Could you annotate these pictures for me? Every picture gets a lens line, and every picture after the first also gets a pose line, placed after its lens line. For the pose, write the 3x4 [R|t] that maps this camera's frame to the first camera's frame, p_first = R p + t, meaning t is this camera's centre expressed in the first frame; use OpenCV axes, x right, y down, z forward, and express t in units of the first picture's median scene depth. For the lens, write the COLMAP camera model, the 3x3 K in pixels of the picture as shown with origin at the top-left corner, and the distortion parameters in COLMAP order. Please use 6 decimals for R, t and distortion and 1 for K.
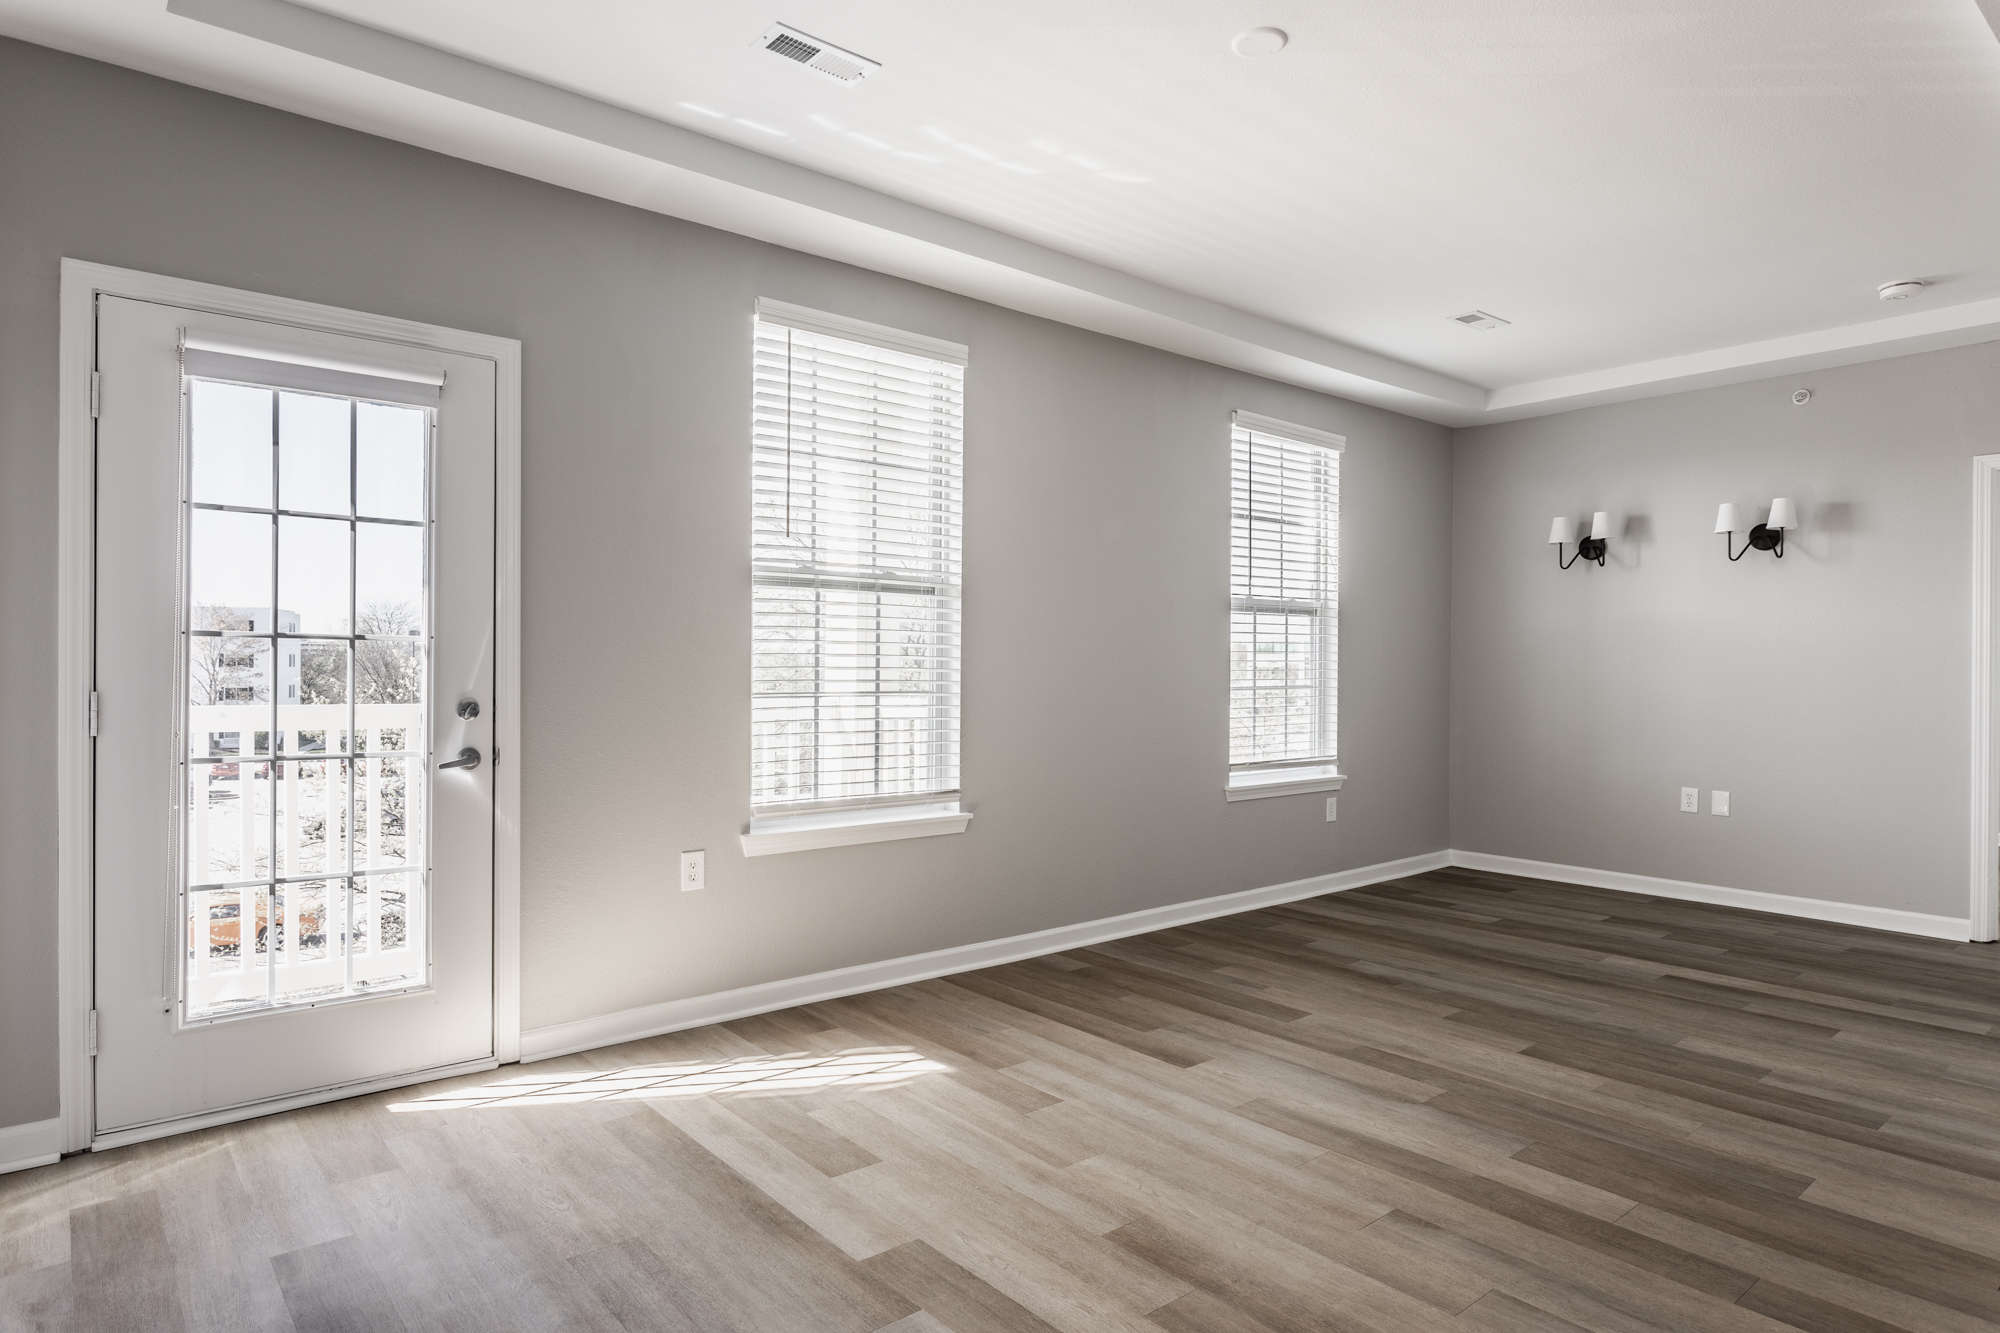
lens RADIAL K [[1142.8, 0, 1001.2], [0, 1142.8, 675.7], [0, 0, 1]] dist [-0.001266, 0.000656]
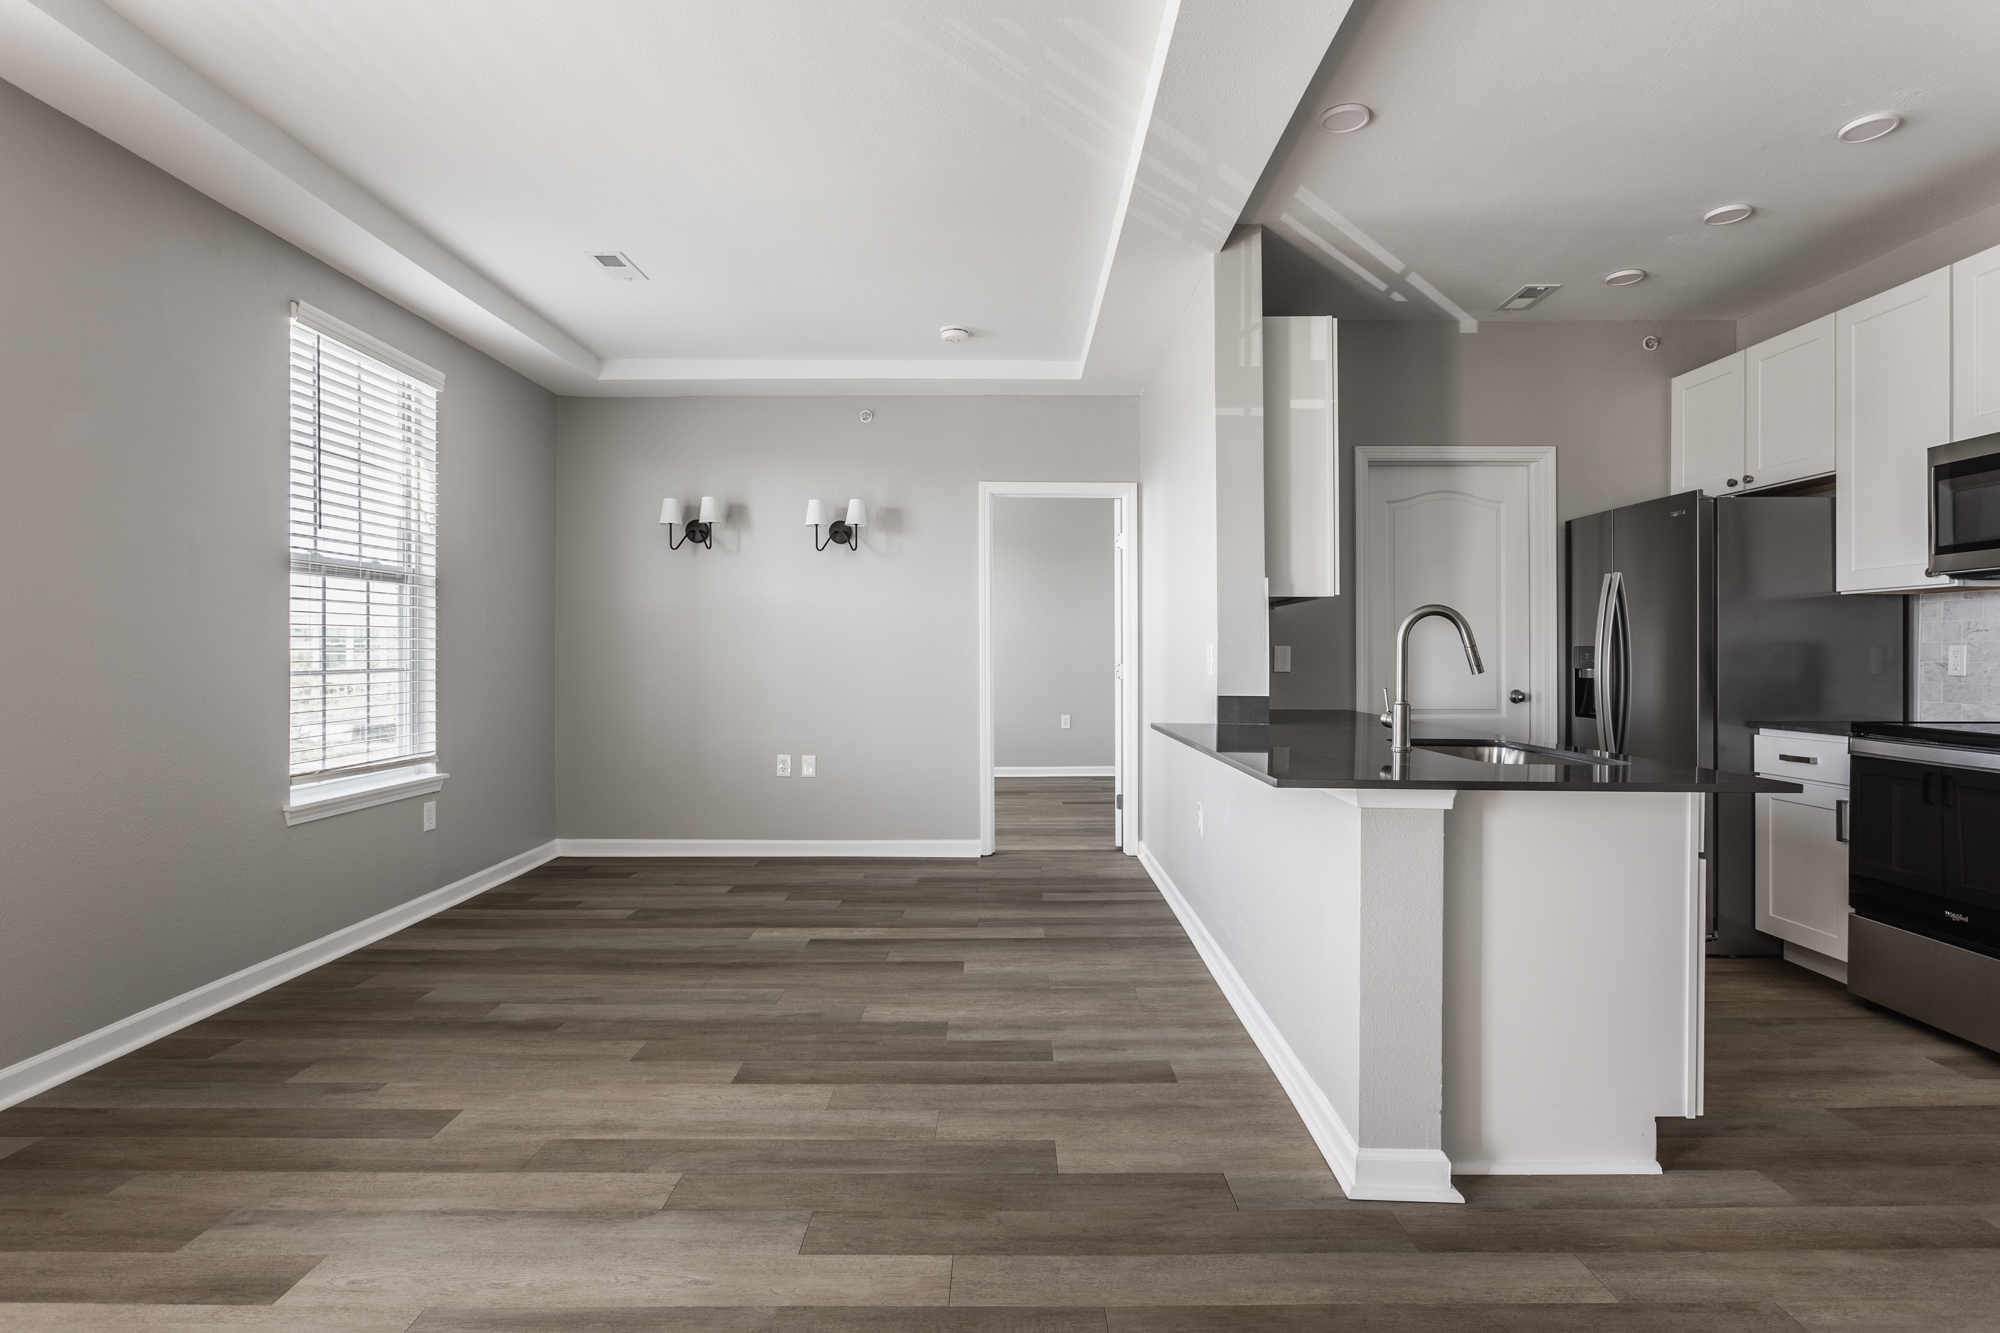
lens RADIAL K [[995.6, 0, 1009.8], [0, 995.6, 651.7], [0, 0, 1]] dist [-0.007285, 0.003269]
pose [[0.645263, -0.004700, 0.763946, 0.009934], [0.012229, 0.999916, -0.004177, 0.006256], [-0.763863, 0.012038, 0.645266, 0.246705]]
